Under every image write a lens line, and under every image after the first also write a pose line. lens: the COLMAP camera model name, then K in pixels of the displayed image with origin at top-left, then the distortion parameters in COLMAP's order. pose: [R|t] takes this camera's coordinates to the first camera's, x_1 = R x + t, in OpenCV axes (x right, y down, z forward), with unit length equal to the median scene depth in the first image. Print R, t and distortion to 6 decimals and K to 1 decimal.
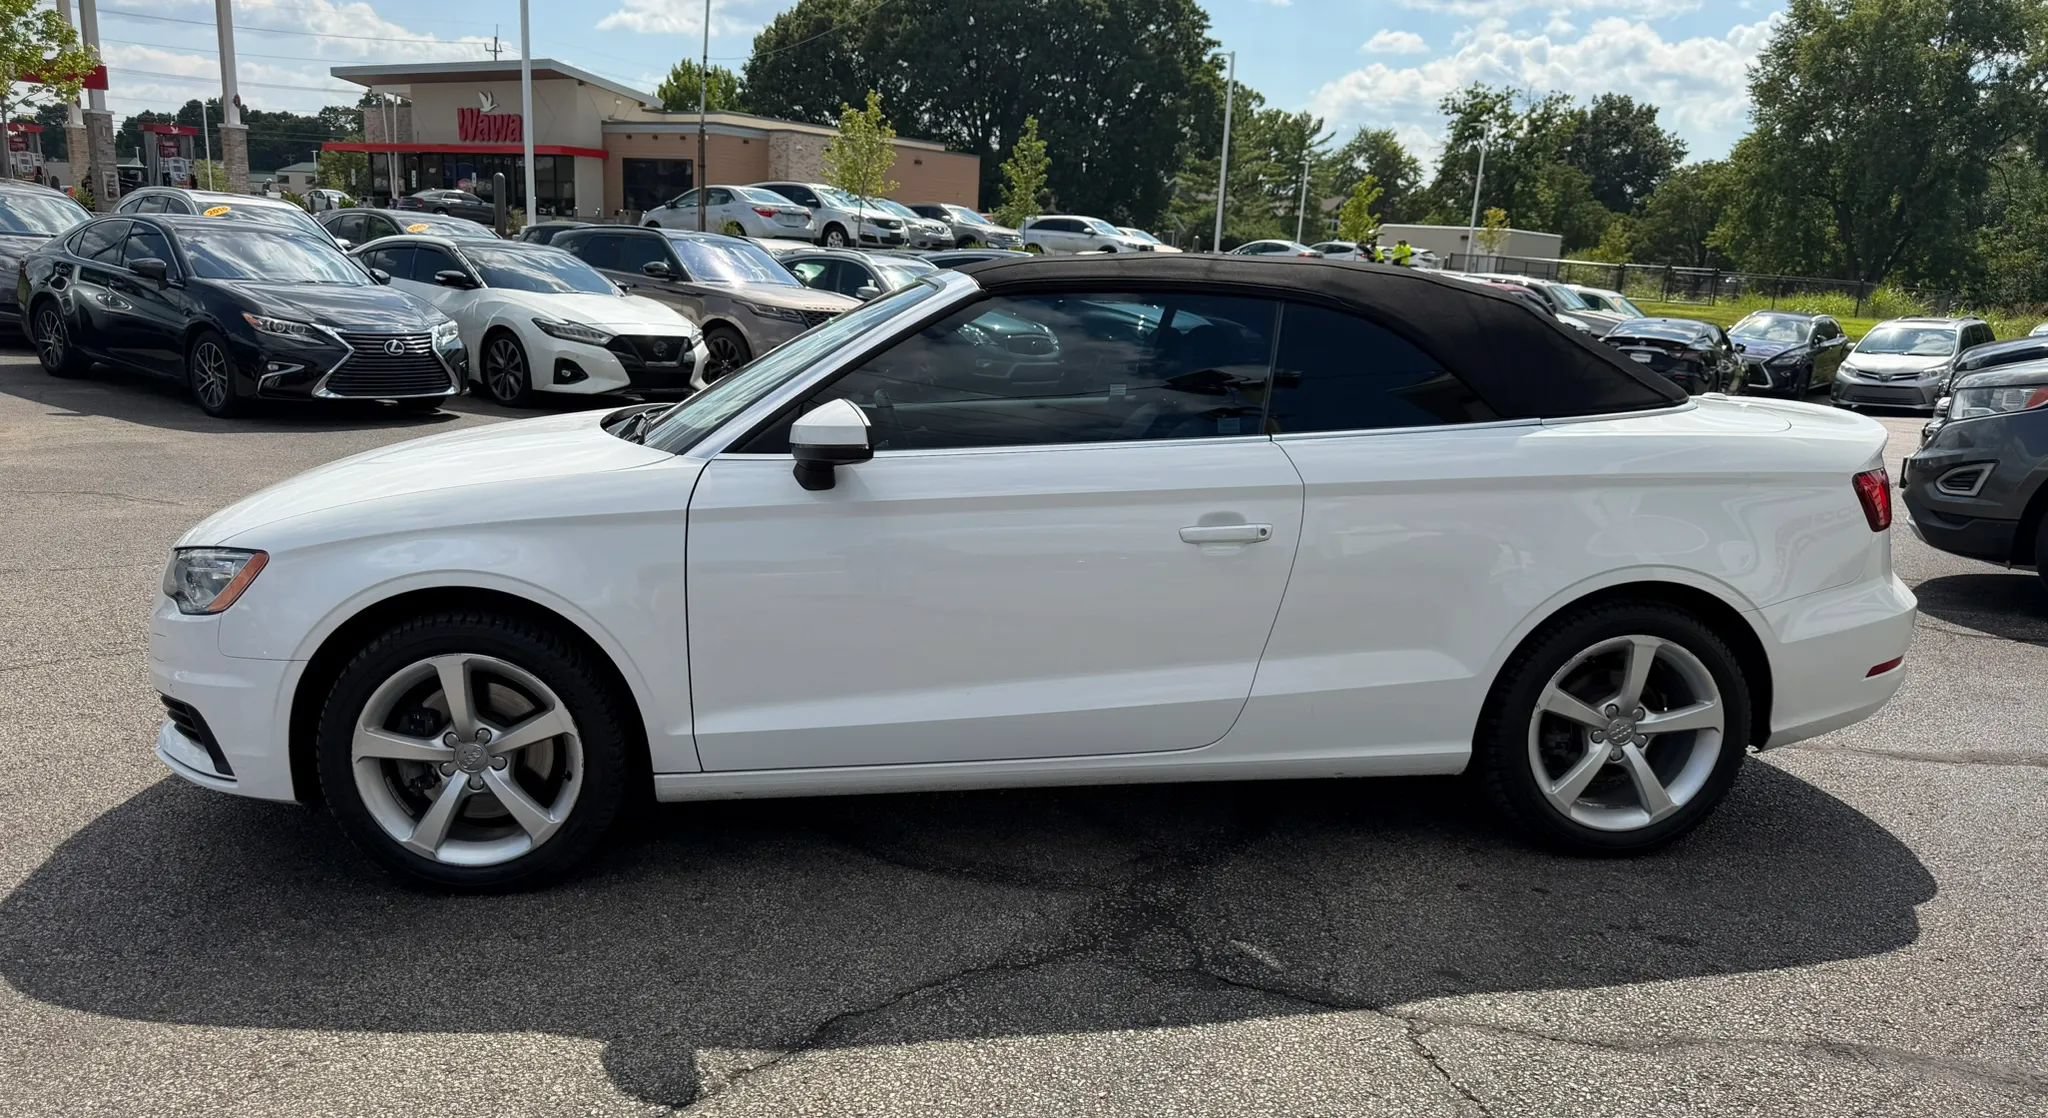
lens RADIAL K [[1494.1, 0, 1027.3], [0, 1494.1, 570.7], [0, 0, 1]] dist [-0.002276, -0.006838]
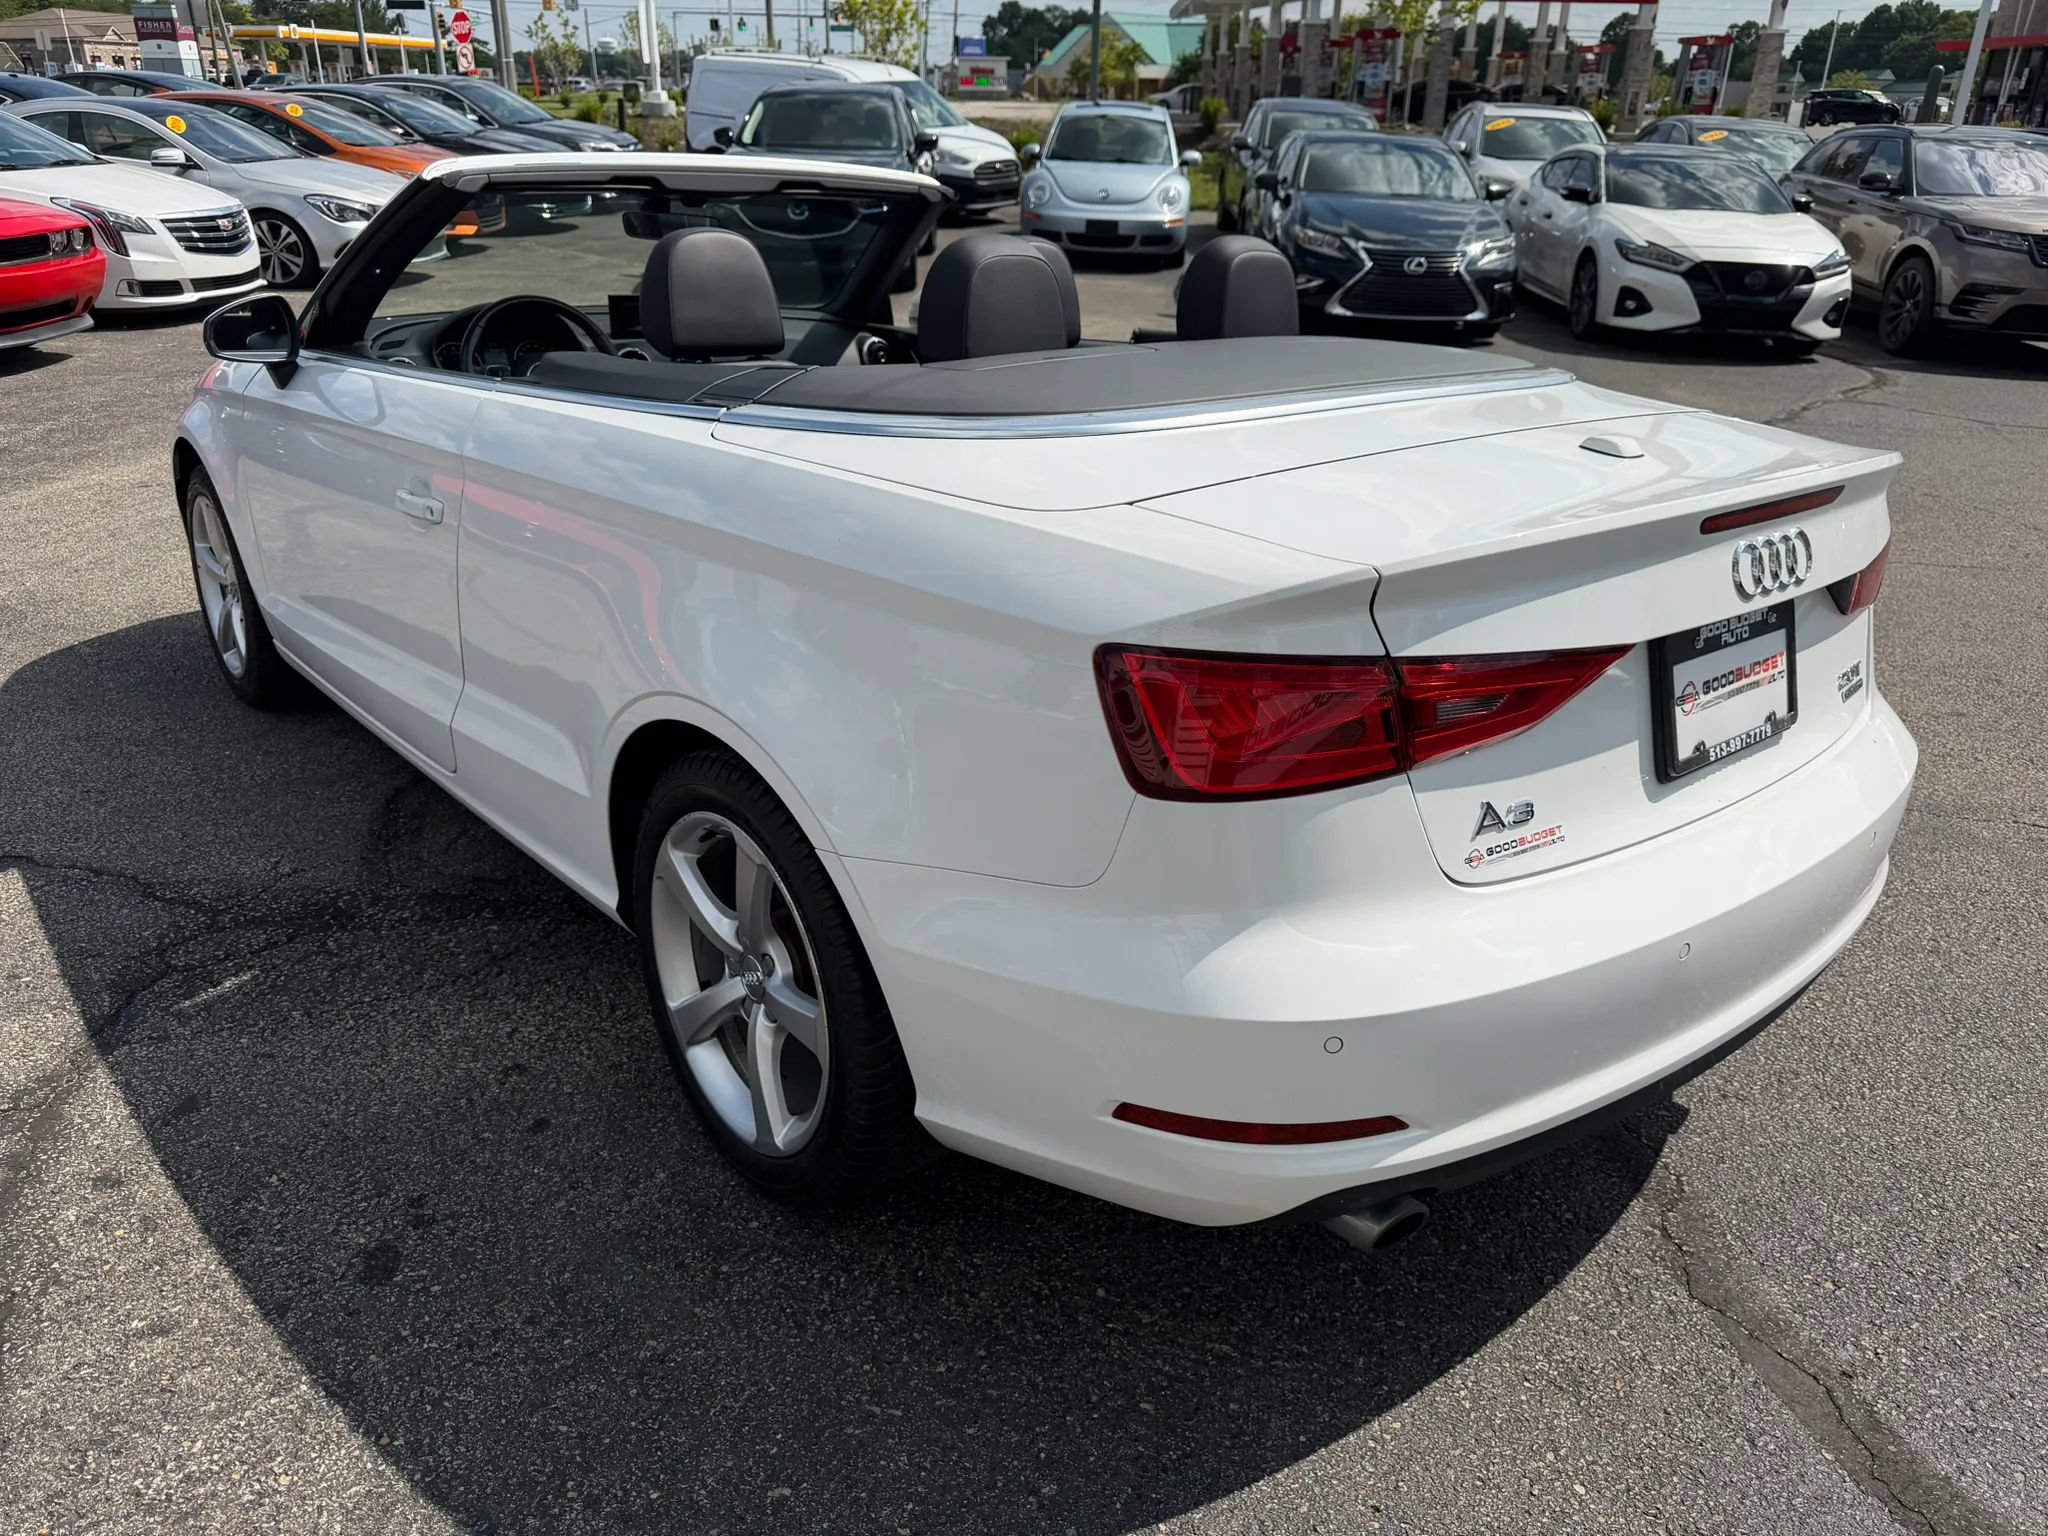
lens RADIAL K [[1444.9, 0, 1017.5], [0, 1444.9, 759.9], [0, 0, 1]] dist [0.007432, -0.010067]
pose [[0.571322, 0.295700, -0.765606, 0.220500], [-0.156580, 0.954977, 0.251995, -0.032919], [0.805651, -0.024092, 0.591900, 0.191398]]
